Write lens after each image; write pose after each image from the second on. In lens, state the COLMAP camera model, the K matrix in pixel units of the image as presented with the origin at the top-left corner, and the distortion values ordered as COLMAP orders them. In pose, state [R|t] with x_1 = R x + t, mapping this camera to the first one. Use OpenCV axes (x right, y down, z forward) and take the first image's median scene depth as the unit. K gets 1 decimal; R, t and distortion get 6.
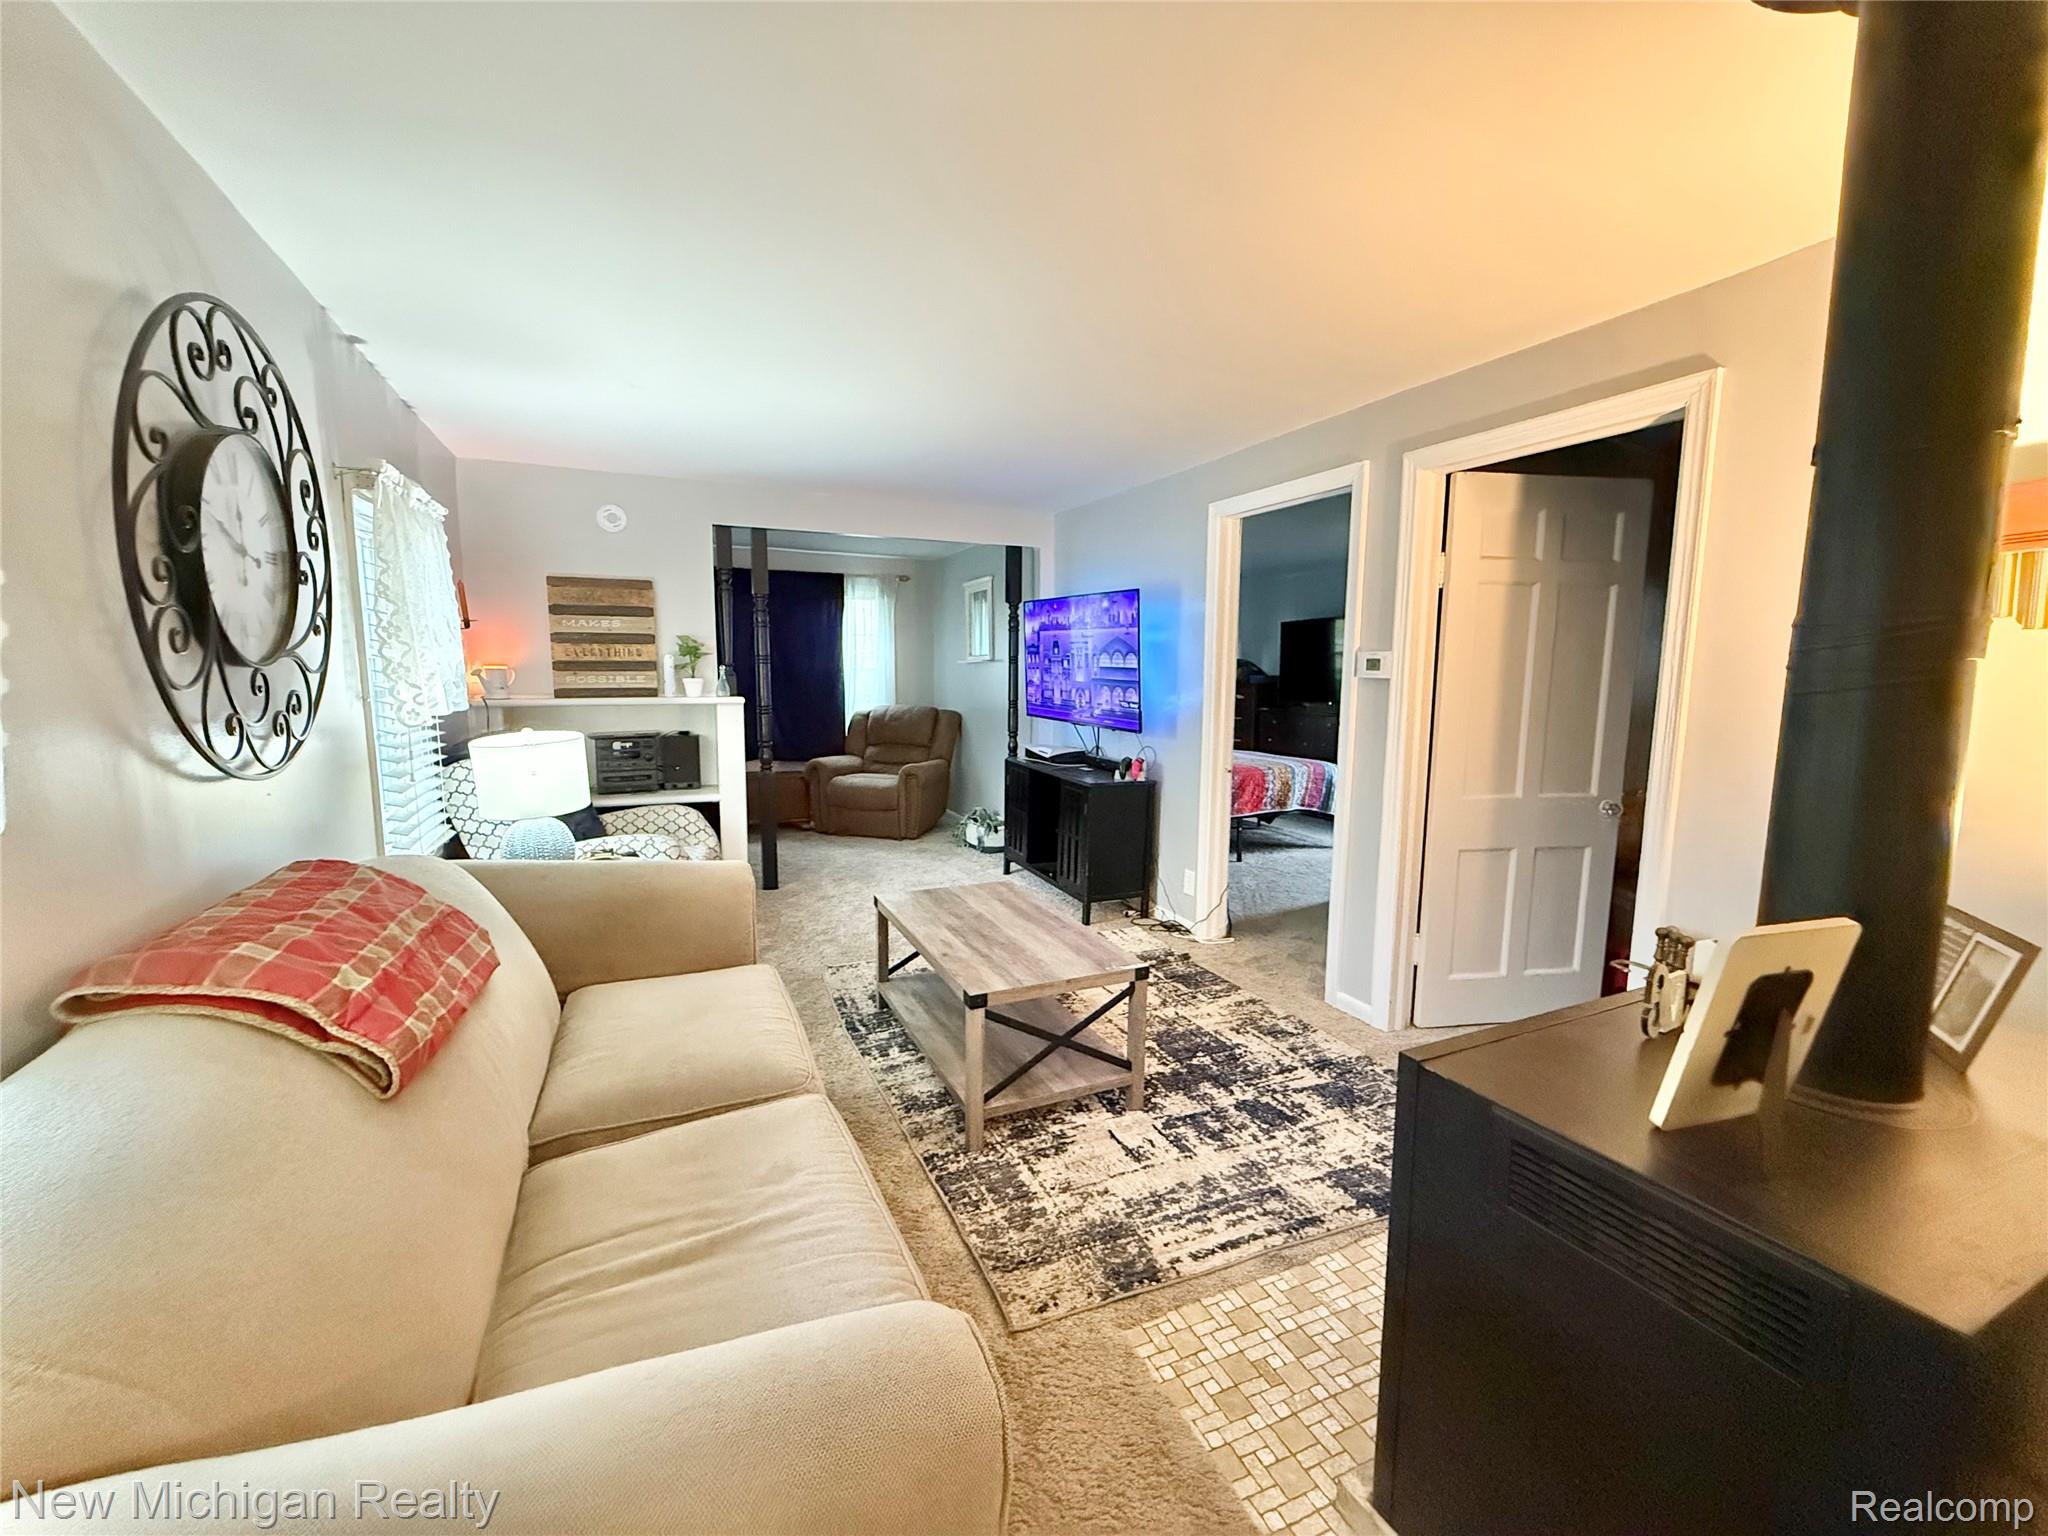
lens RADIAL K [[812.7, 0, 1017.7], [0, 812.7, 767.6], [0, 0, 1]] dist [-0.000762, 0.000314]
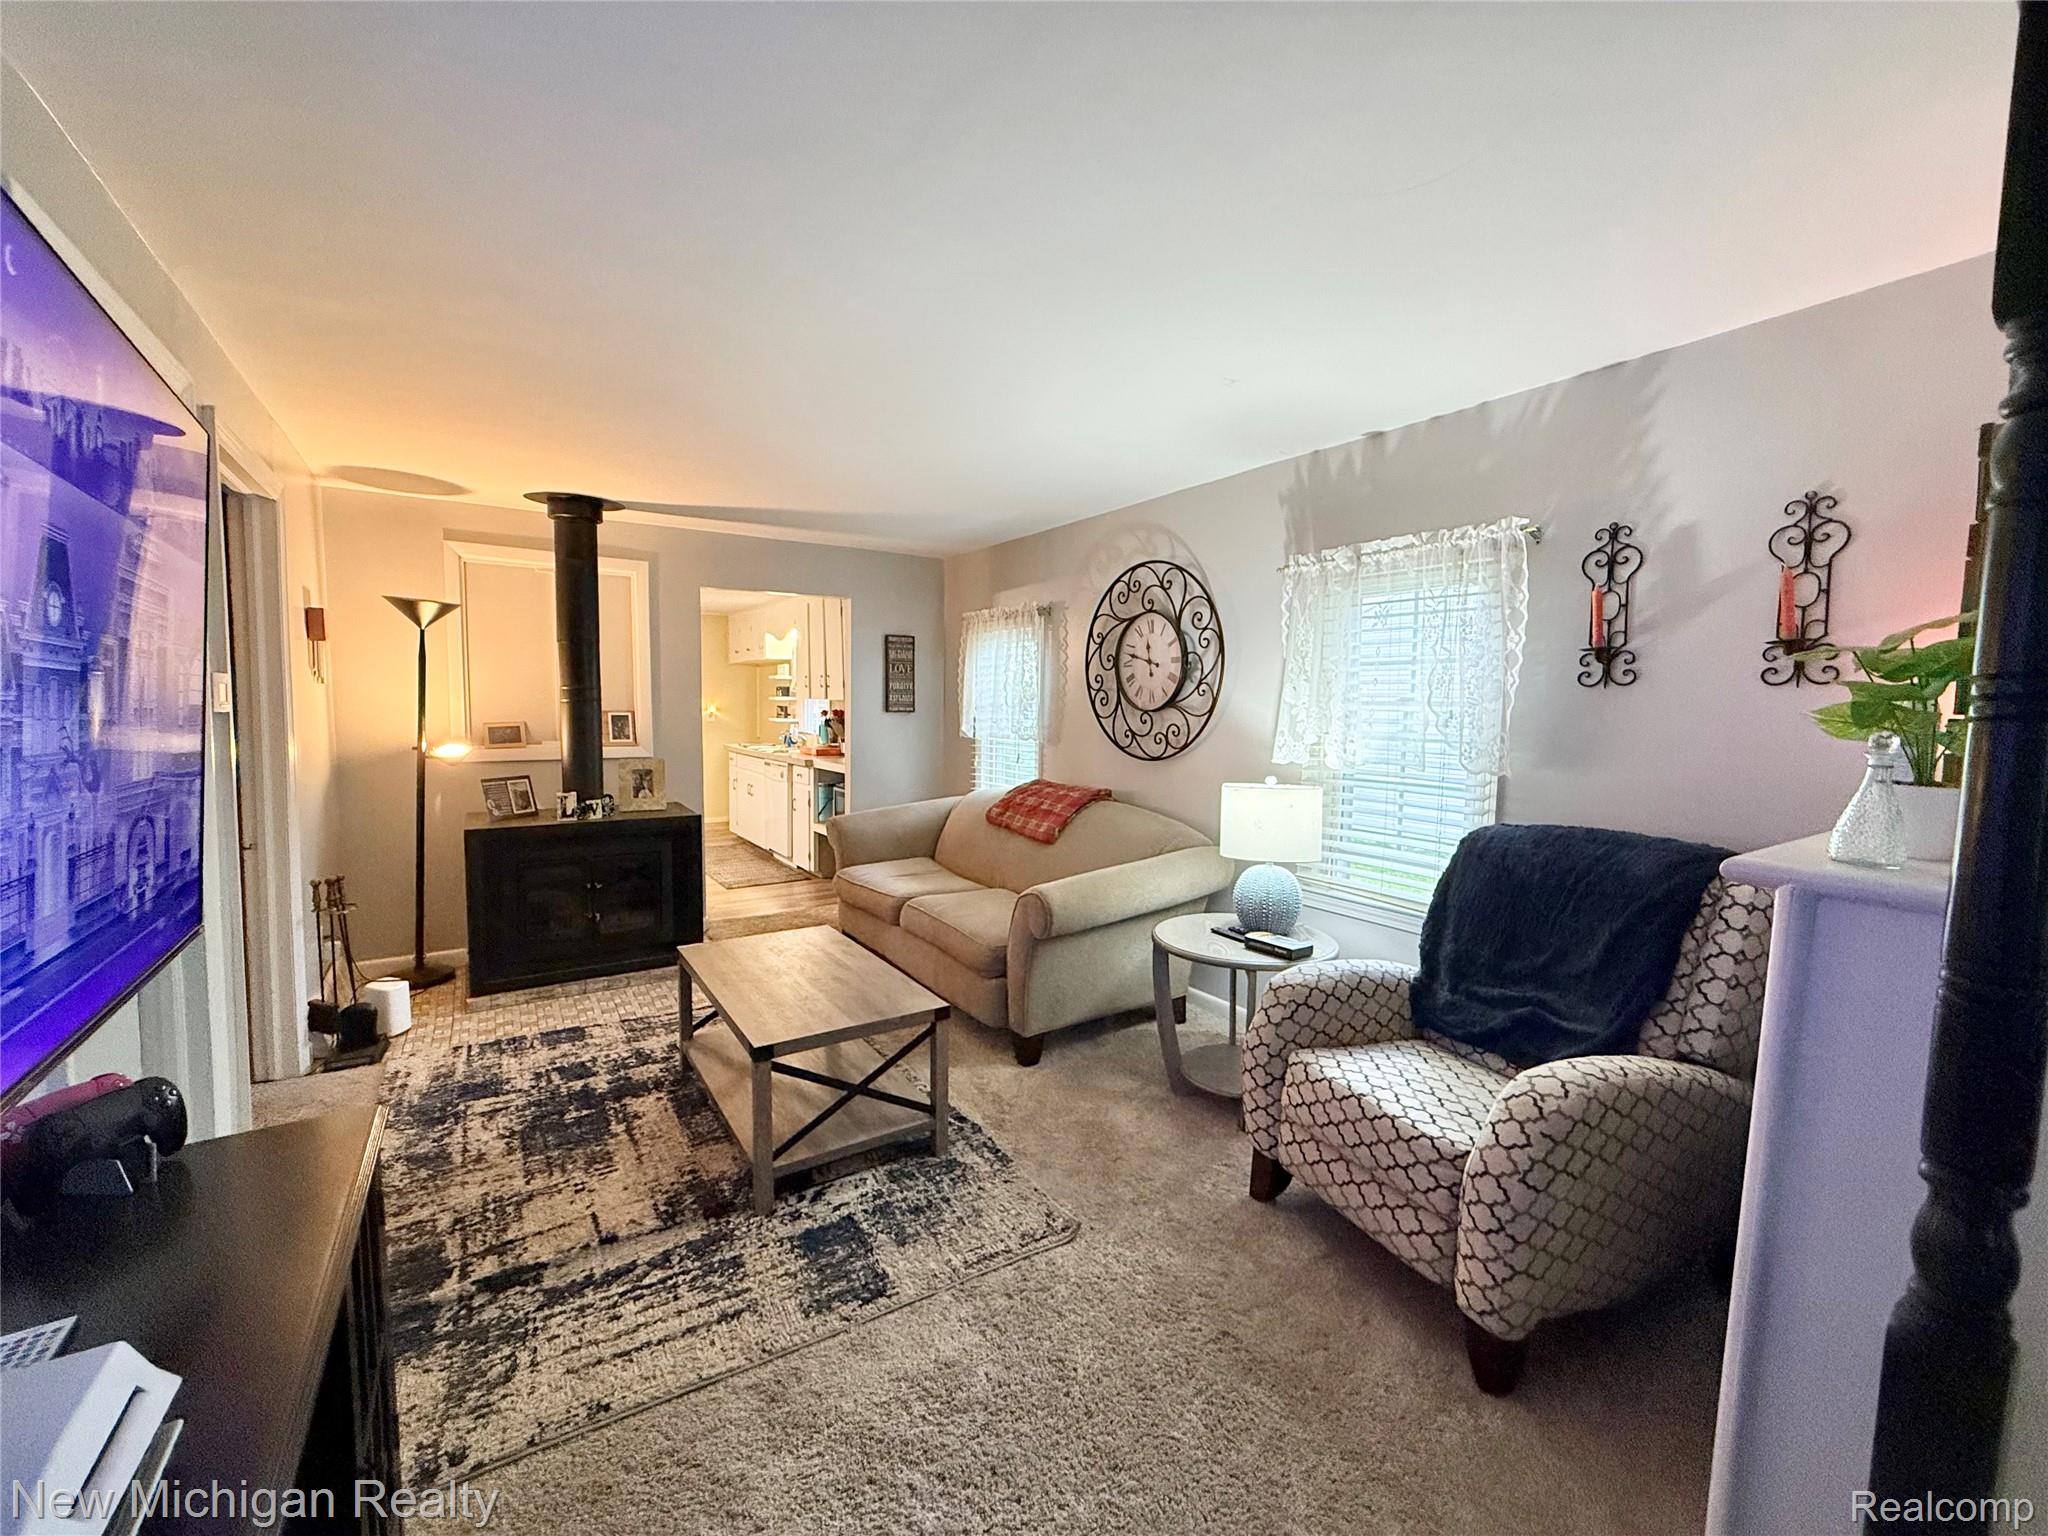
lens RADIAL K [[812.7, 0, 1017.7], [0, 812.7, 767.6], [0, 0, 1]] dist [-0.000762, 0.000314]
pose [[-0.987338, -0.009715, -0.158333, -0.153876], [-0.041240, 0.979523, 0.197061, -0.293704], [0.153177, 0.201096, -0.967521, 2.299547]]
